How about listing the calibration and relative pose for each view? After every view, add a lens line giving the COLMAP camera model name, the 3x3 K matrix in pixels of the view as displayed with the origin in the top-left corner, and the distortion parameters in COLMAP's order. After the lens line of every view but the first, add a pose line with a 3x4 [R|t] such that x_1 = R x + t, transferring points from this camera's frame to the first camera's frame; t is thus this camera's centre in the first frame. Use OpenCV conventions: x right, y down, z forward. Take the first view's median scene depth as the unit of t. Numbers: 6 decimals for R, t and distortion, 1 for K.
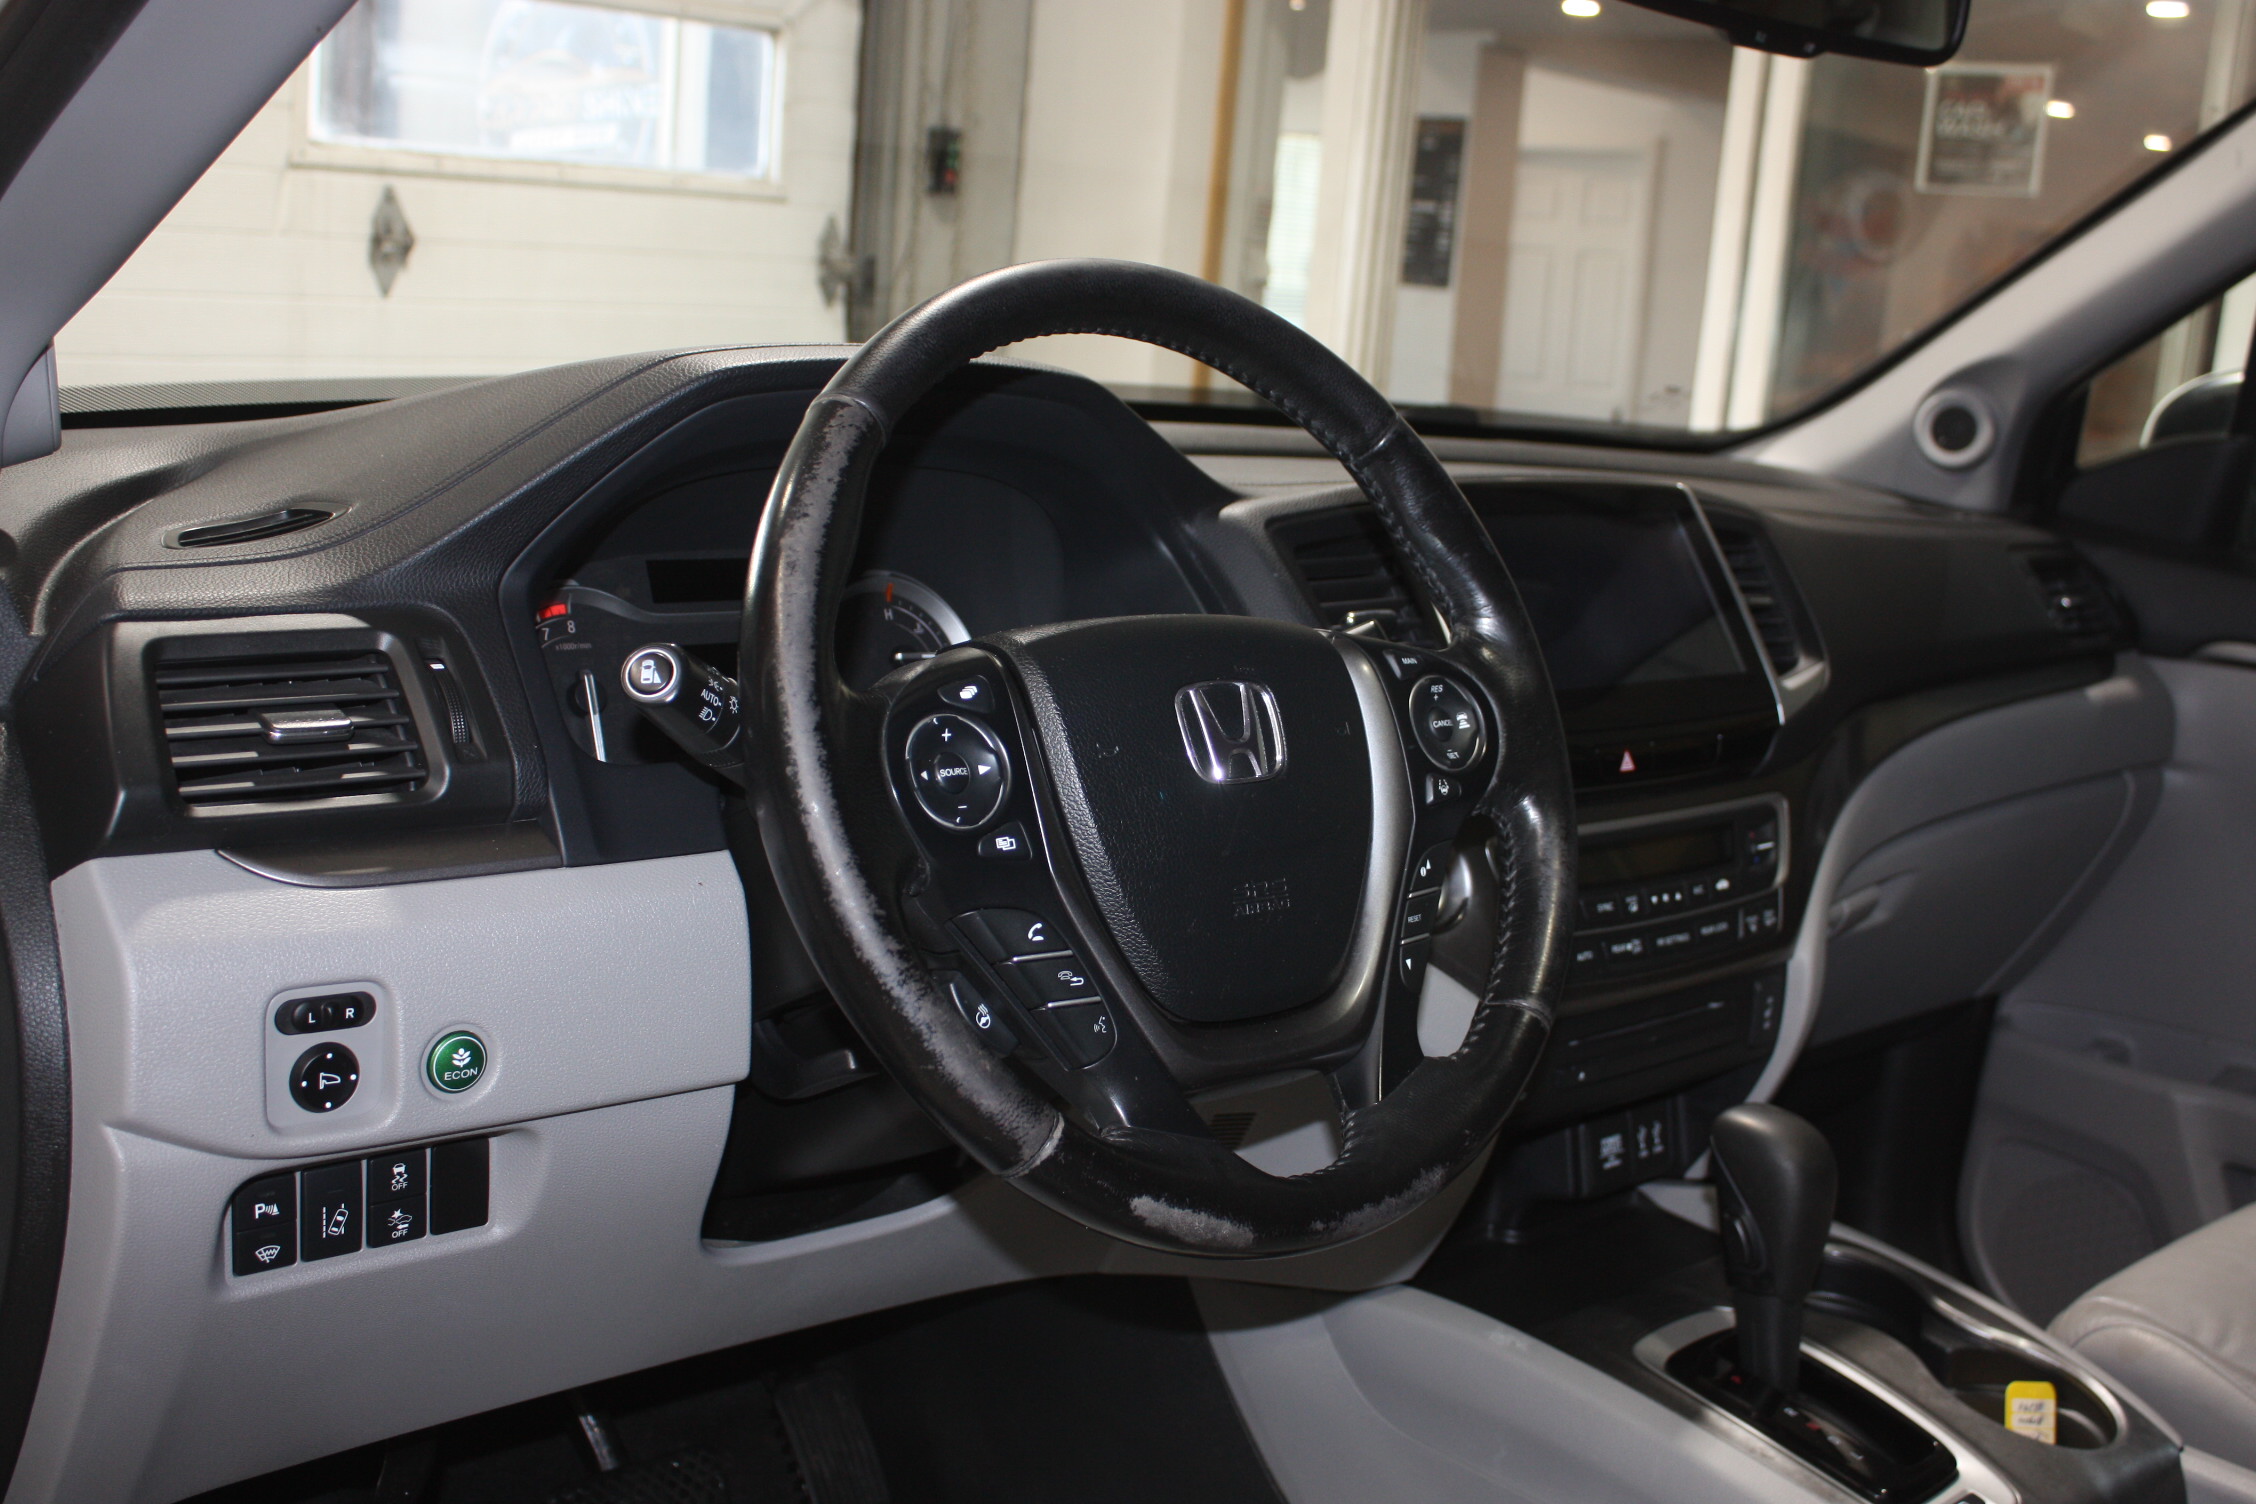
lens RADIAL K [[2450.2, 0, 1128.3], [0, 2450.2, 750.6], [0, 0, 1]] dist [-0.045515, 0.000000]
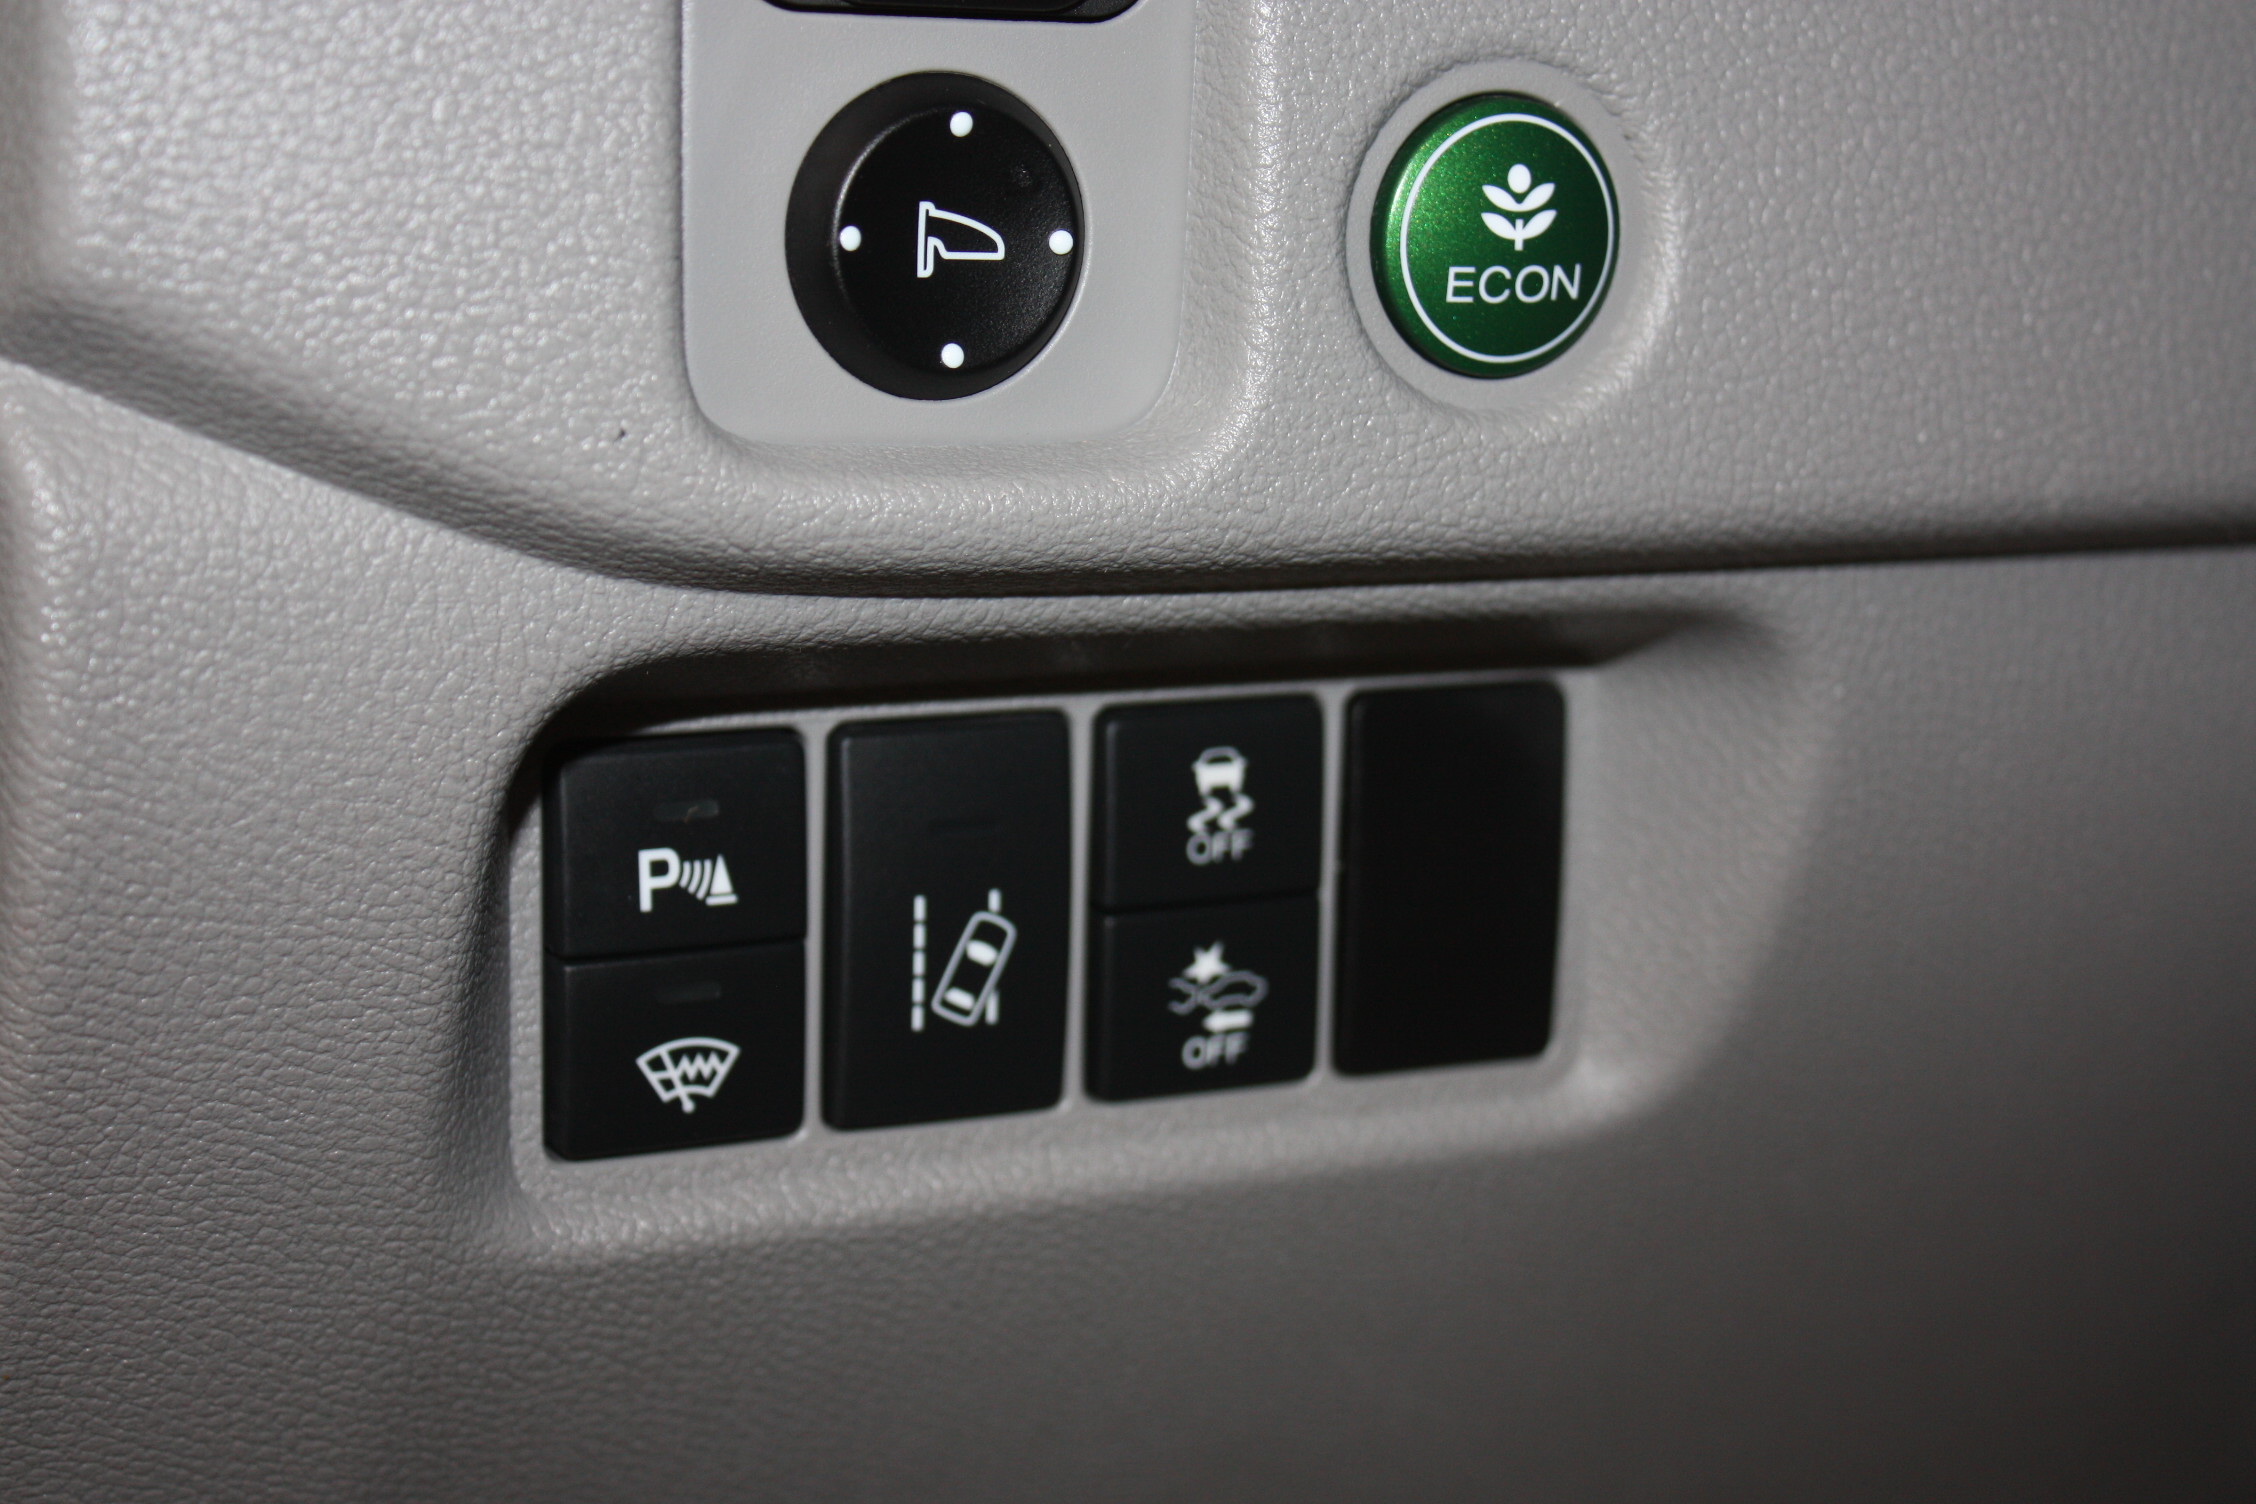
lens RADIAL K [[4743.4, 0, 1128.0], [0, 4743.4, 752.1], [0, 0, 1]] dist [0.011750, 0.000000]
pose [[0.966484, 0.007371, -0.256620, -0.188401], [-0.007264, 0.999973, 0.001365, 0.169311], [0.256623, 0.000545, 0.966511, 0.547370]]
